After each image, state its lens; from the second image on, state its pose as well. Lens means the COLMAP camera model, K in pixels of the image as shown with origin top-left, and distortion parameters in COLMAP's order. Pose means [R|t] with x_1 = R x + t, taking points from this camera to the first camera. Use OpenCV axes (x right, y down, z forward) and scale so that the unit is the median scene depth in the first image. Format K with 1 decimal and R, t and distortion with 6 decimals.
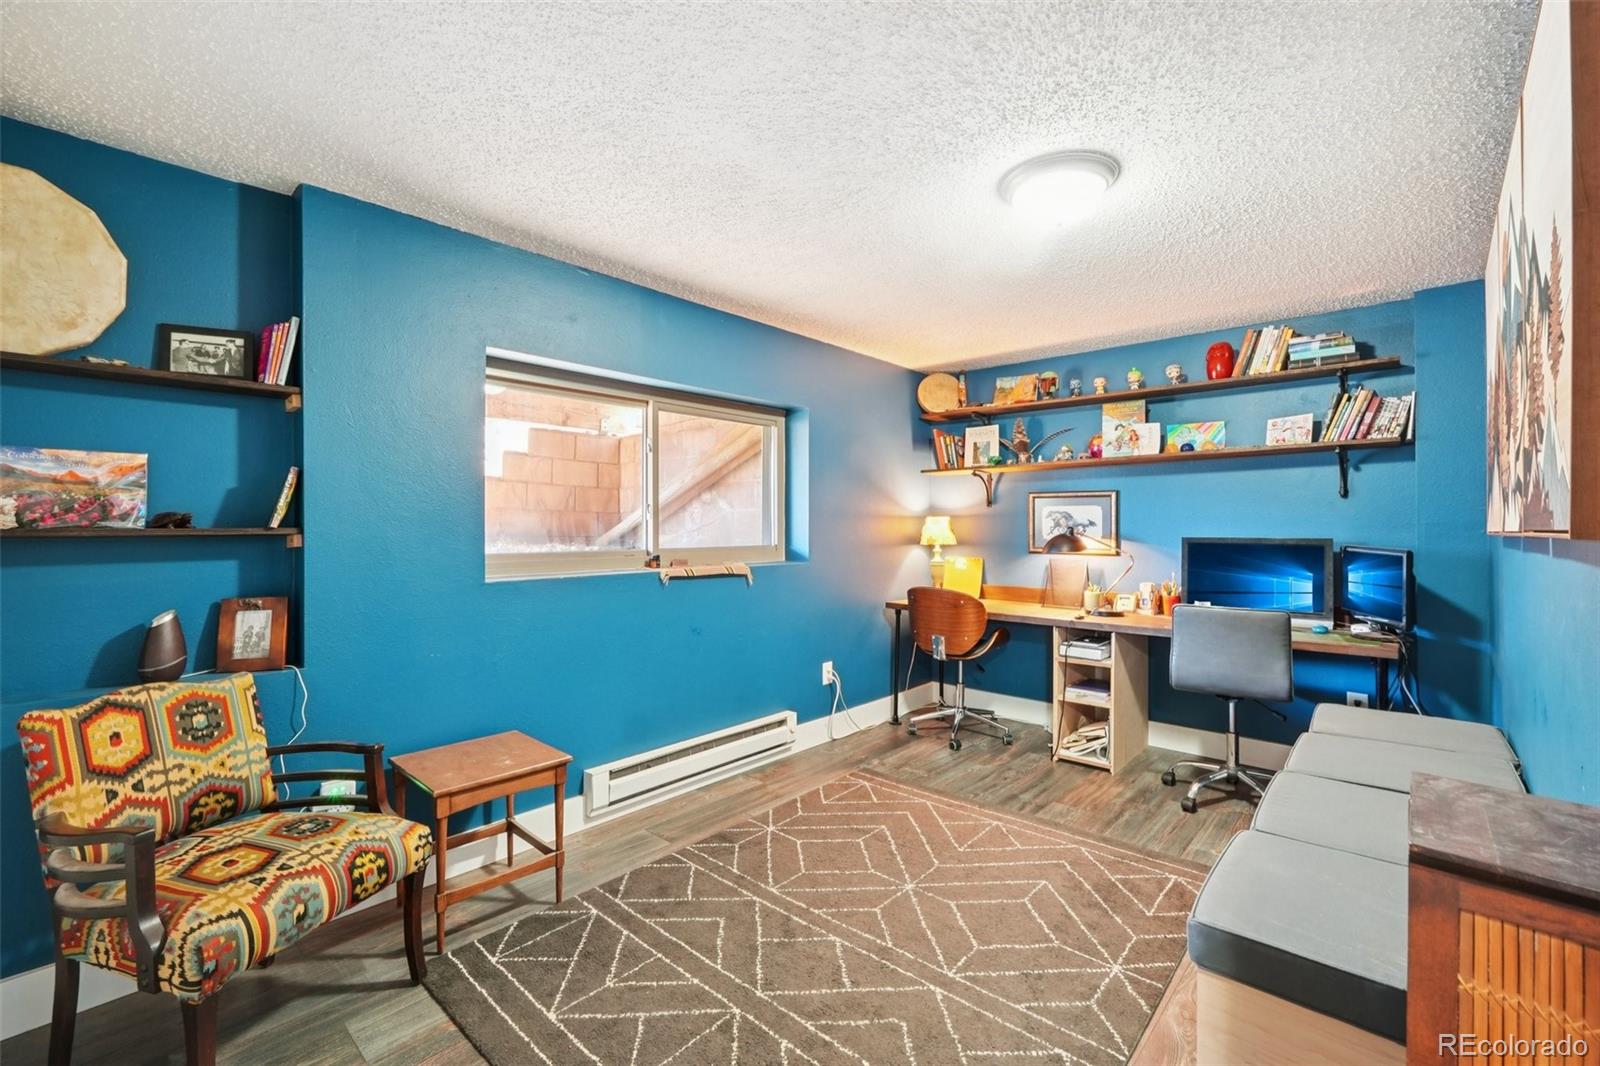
lens RADIAL K [[681.7, 0, 800.1], [0, 681.7, 526.9], [0, 0, 1]] dist [0.001392, -0.000542]
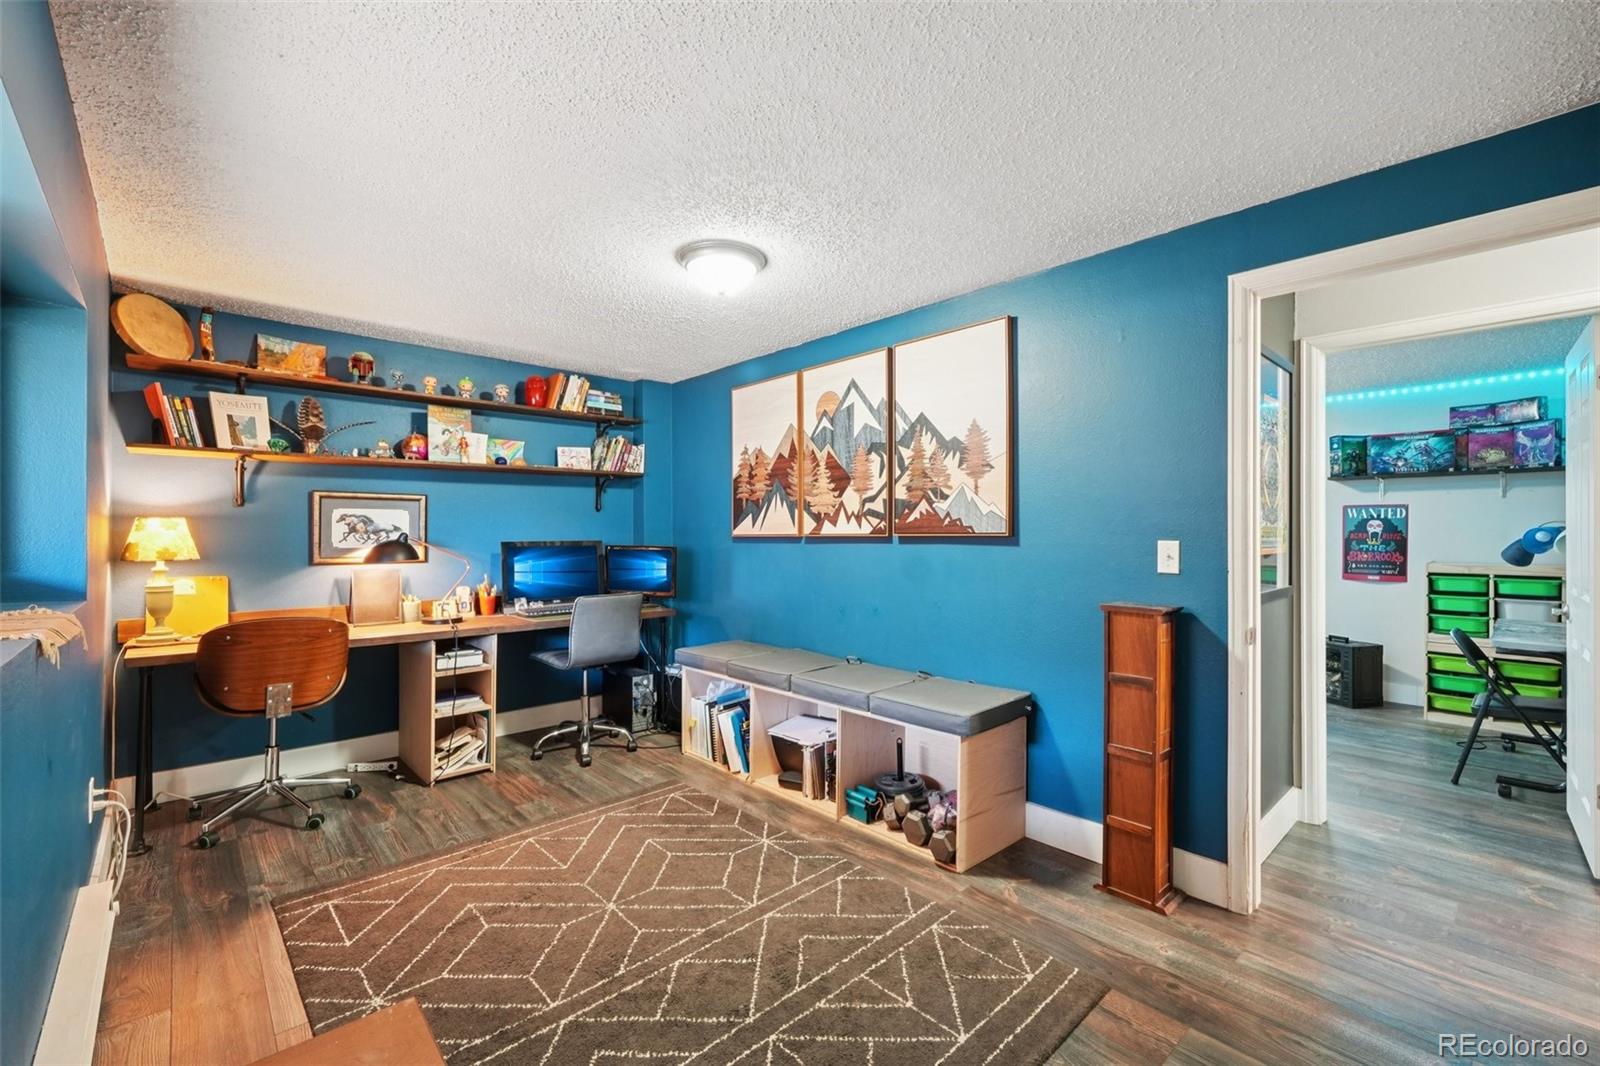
lens RADIAL K [[681.7, 0, 798.2], [0, 681.7, 540.7], [0, 0, 1]] dist [0.001392, -0.000542]
pose [[0.090140, -0.014182, 0.995828, -0.511290], [0.001370, 0.999899, 0.014116, -0.001755], [-0.995928, 0.000091, 0.090150, 0.432706]]
